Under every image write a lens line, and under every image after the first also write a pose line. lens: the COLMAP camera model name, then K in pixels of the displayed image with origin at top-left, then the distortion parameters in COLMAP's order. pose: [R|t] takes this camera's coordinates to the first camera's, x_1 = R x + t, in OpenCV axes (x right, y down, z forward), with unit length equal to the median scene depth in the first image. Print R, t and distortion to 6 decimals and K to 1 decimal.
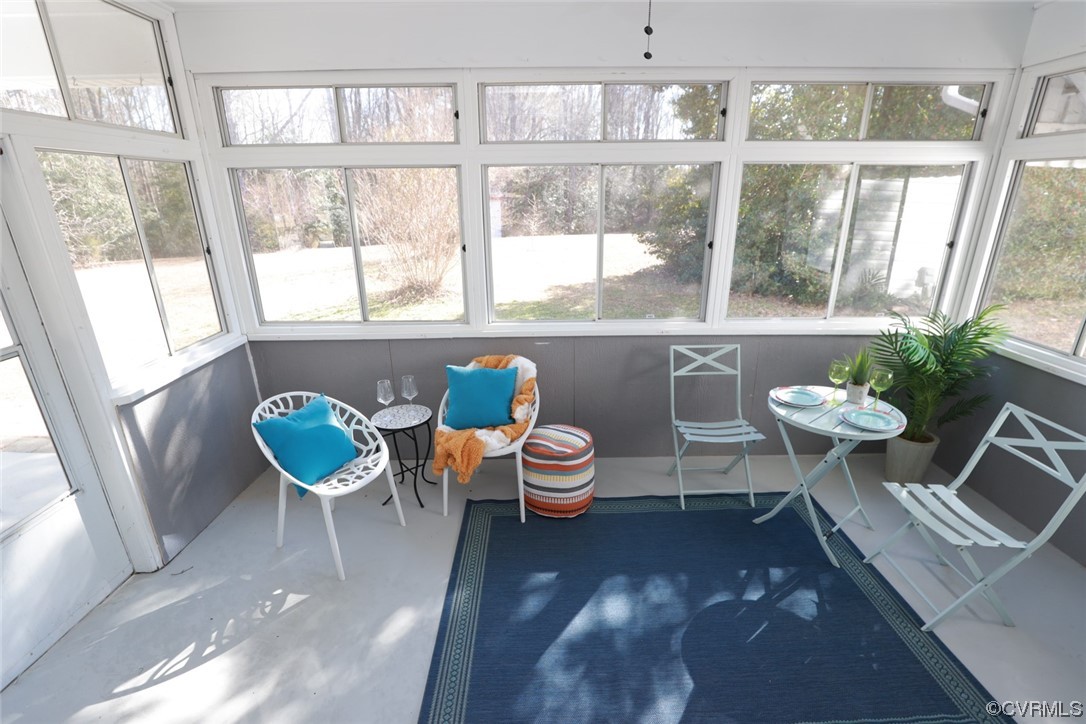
lens RADIAL K [[493.5, 0, 541.7], [0, 493.5, 365.5], [0, 0, 1]] dist [-0.025035, 0.000377]
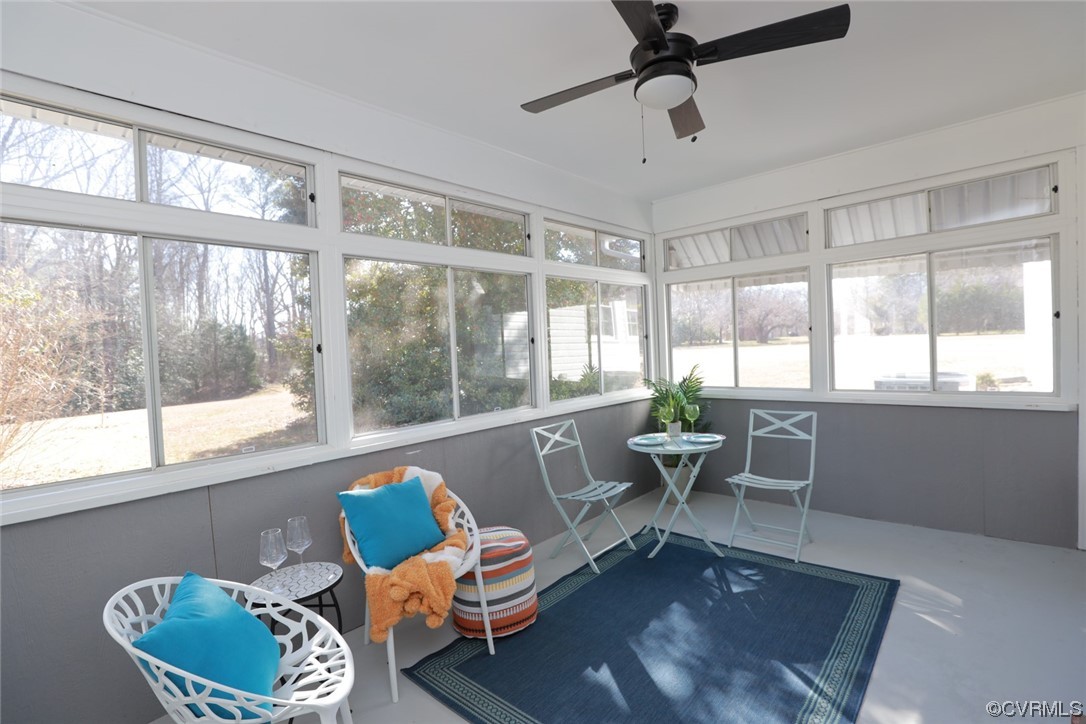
lens RADIAL K [[493.5, 0, 544.9], [0, 493.5, 364.1], [0, 0, 1]] dist [-0.025035, 0.000377]
pose [[0.681949, -0.045639, 0.729974, -0.542431], [0.278882, 0.938876, -0.201835, 0.057303], [-0.676143, 0.341218, 0.652994, 0.257305]]
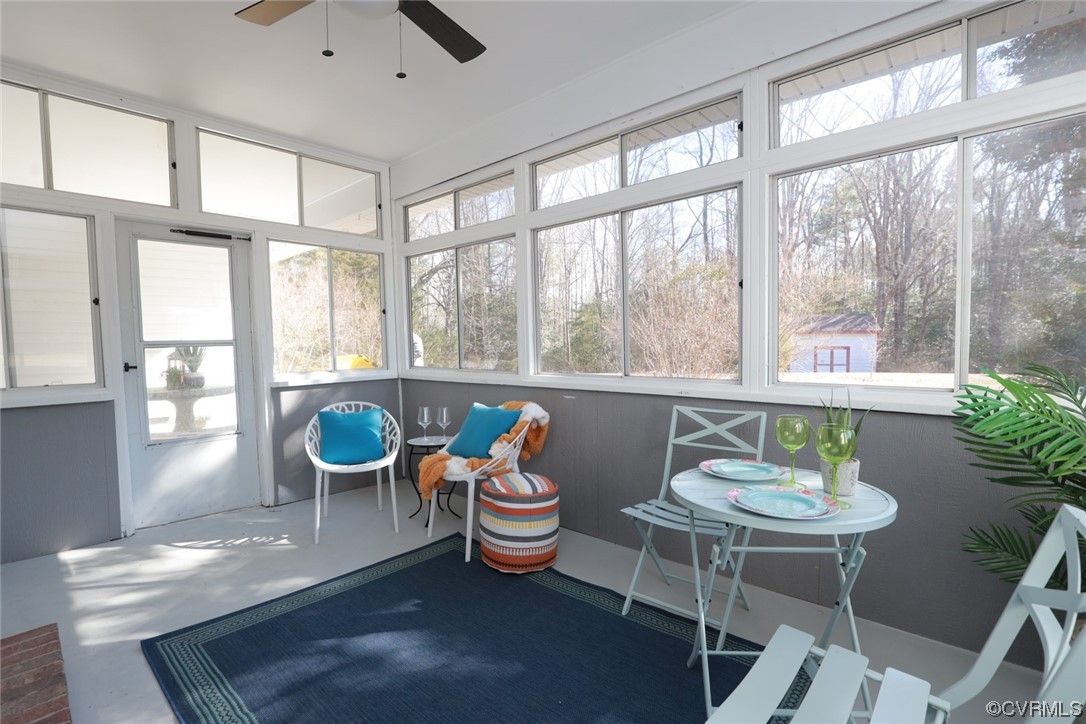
lens RADIAL K [[493.5, 0, 547.4], [0, 493.5, 370.7], [0, 0, 1]] dist [-0.025035, 0.000377]
pose [[0.743707, 0.040734, -0.667263, 0.699421], [-0.209016, 0.962268, -0.174219, 0.095562], [0.634989, 0.269037, 0.724160, 0.308743]]
